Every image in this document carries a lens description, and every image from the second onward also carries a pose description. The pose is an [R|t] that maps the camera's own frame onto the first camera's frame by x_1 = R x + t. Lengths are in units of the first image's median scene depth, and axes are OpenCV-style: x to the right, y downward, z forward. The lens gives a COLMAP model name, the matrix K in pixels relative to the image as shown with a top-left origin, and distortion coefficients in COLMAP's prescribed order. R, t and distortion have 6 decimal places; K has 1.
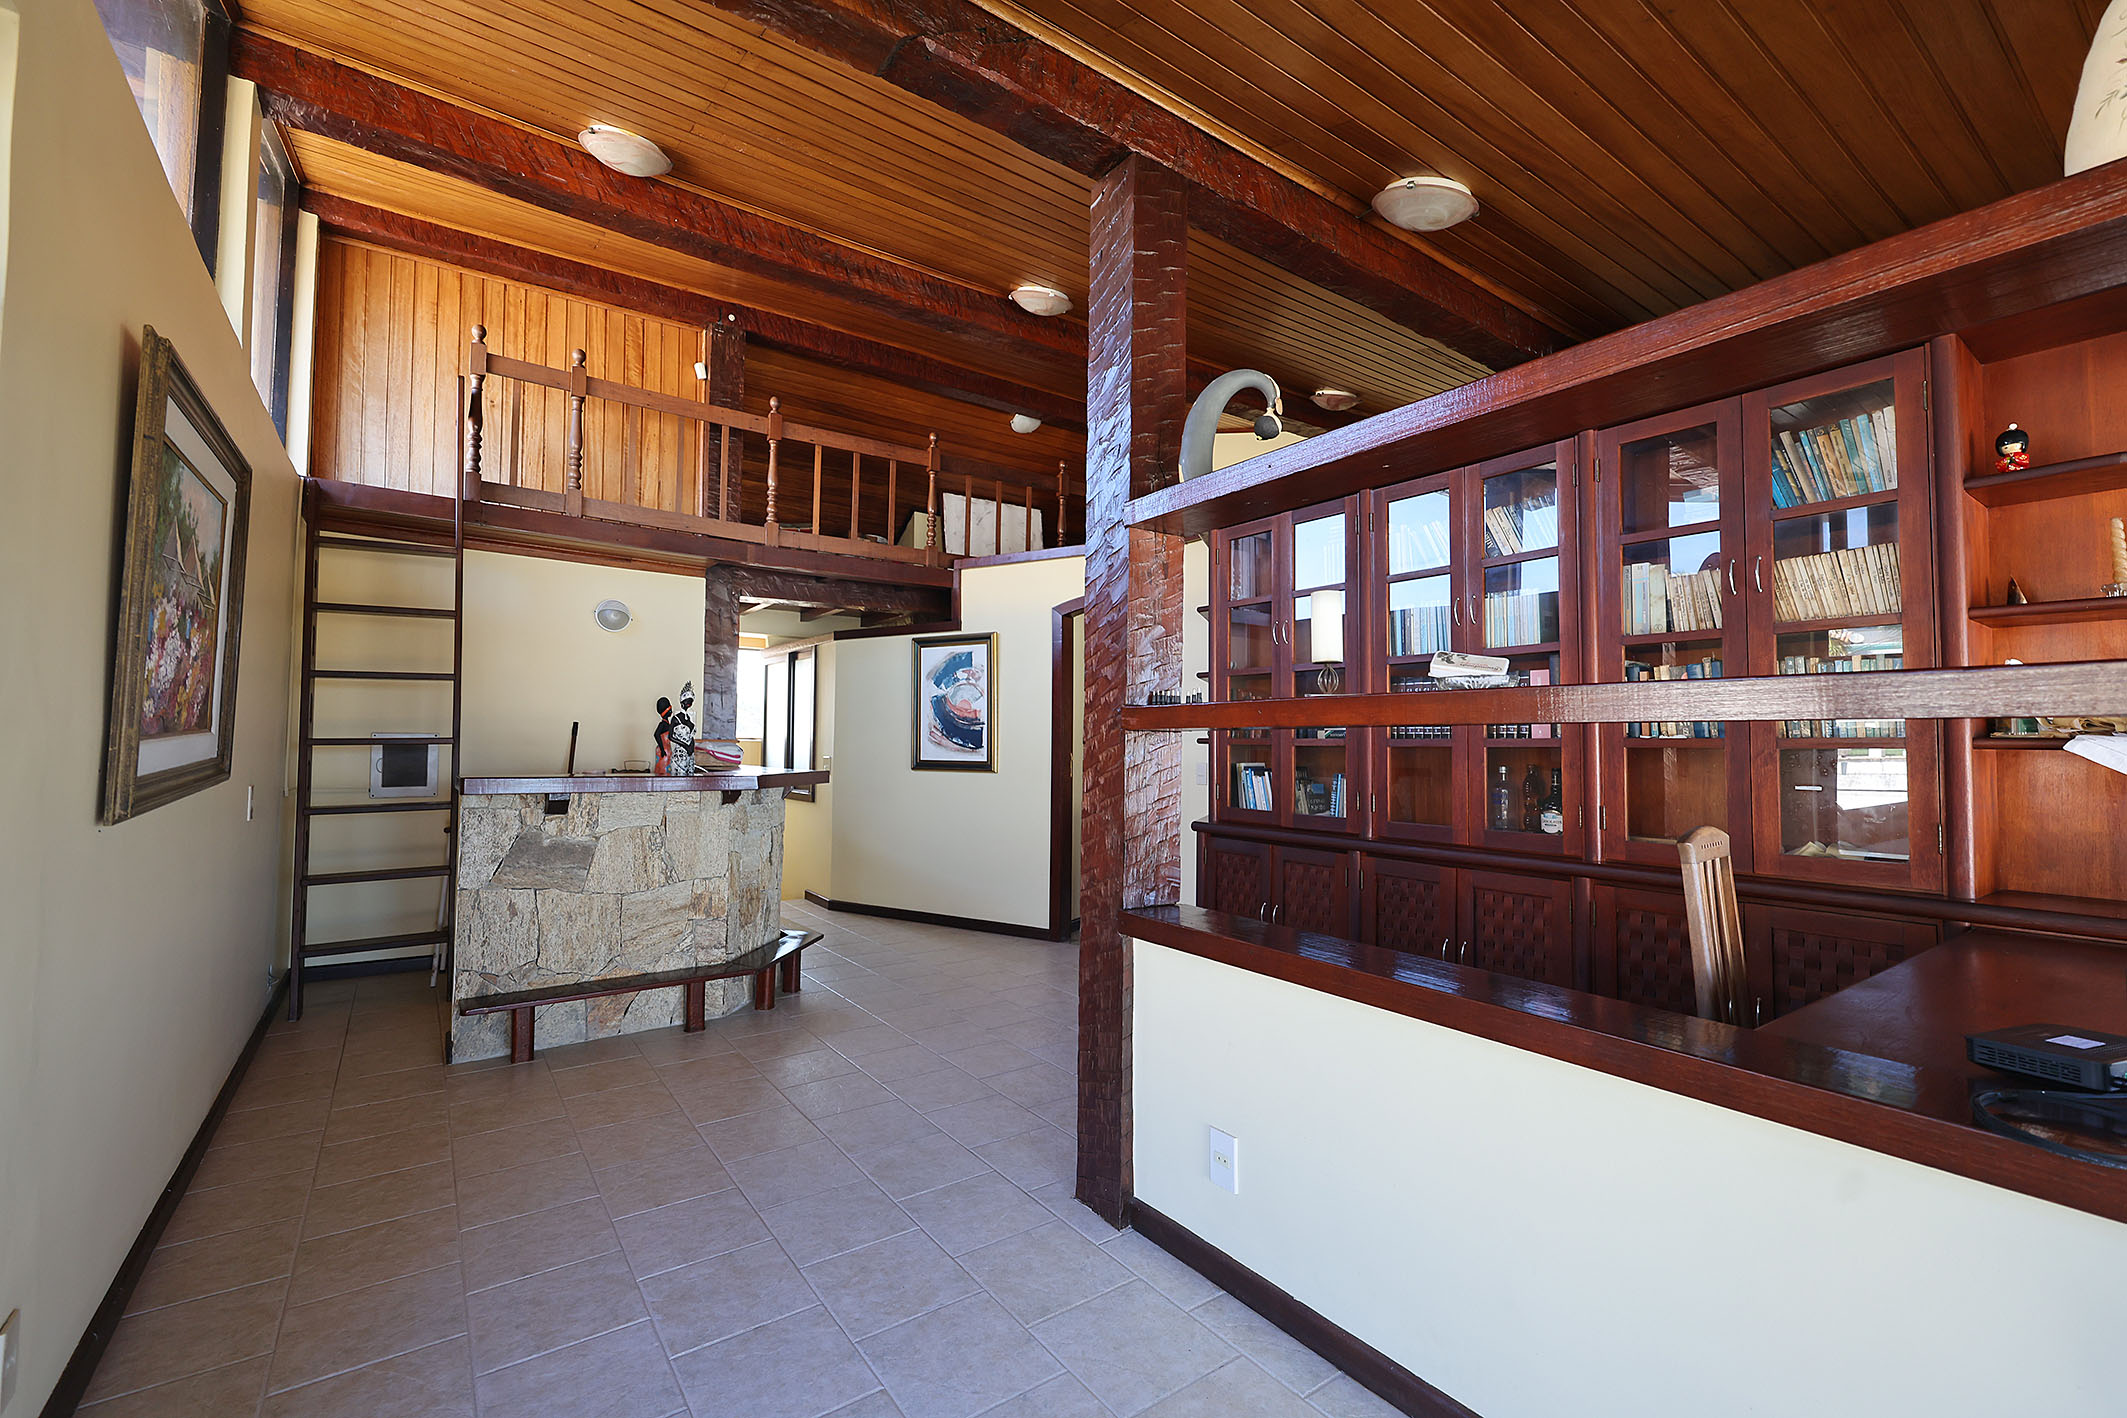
lens RADIAL K [[907.5, 0, 1066.4], [0, 907.5, 707.8], [0, 0, 1]] dist [0.003564, -0.000449]
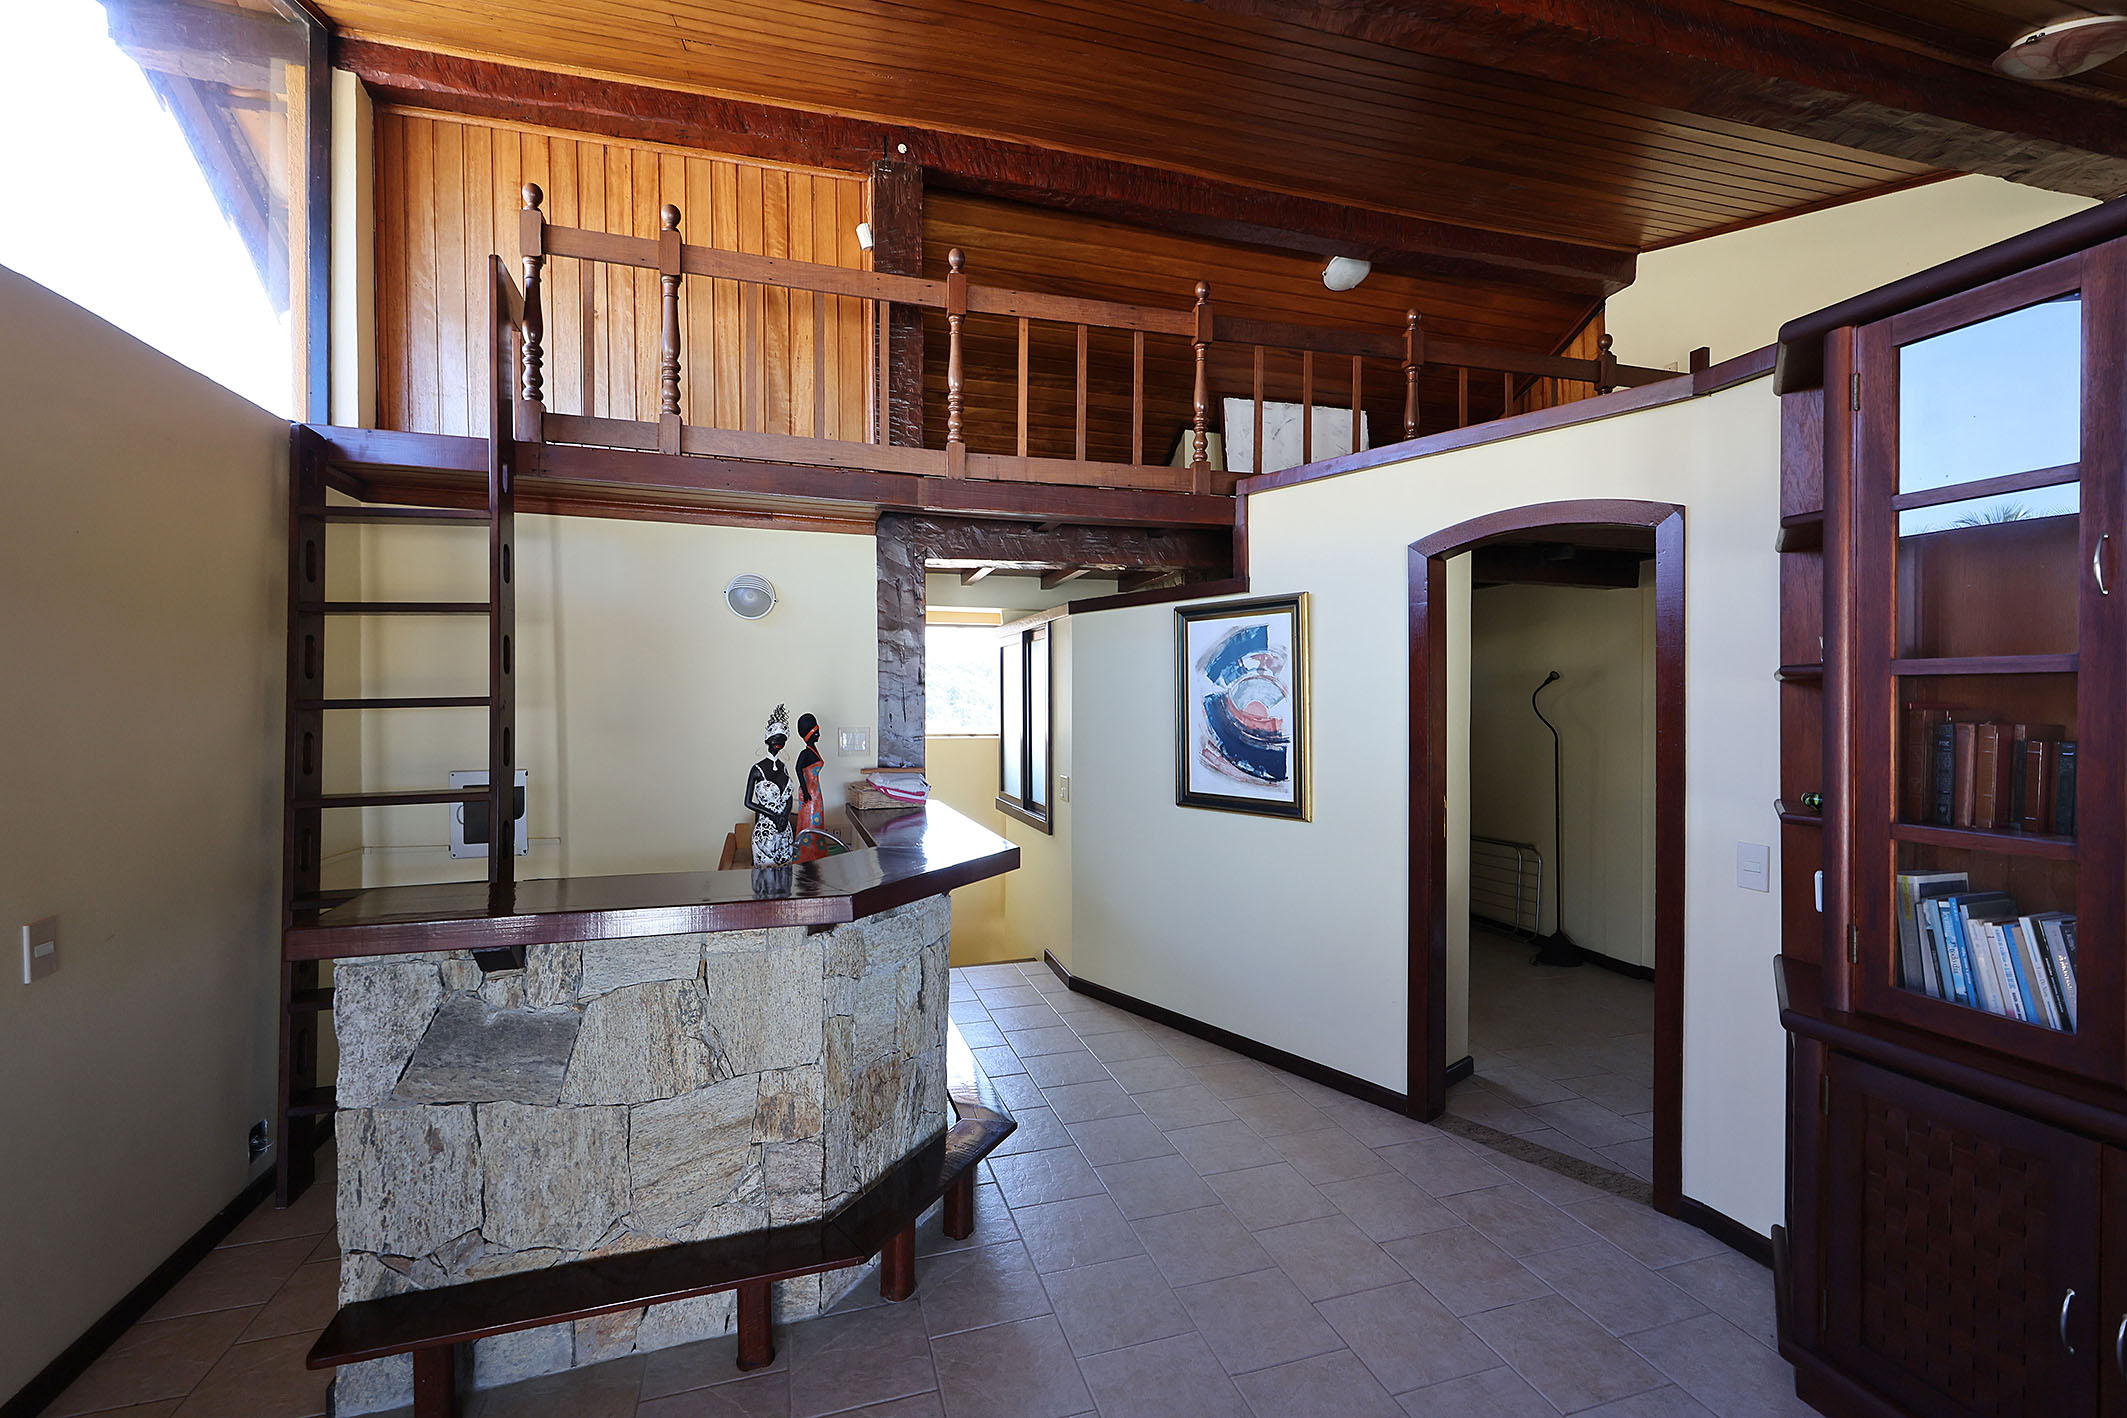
lens RADIAL K [[907.5, 0, 1058.0], [0, 907.5, 708.4], [0, 0, 1]] dist [0.003564, -0.000449]
pose [[0.945176, -0.006839, -0.326490, -0.040071], [0.022278, 0.998802, 0.043574, -0.038862], [0.325801, -0.048459, 0.944196, 0.395343]]
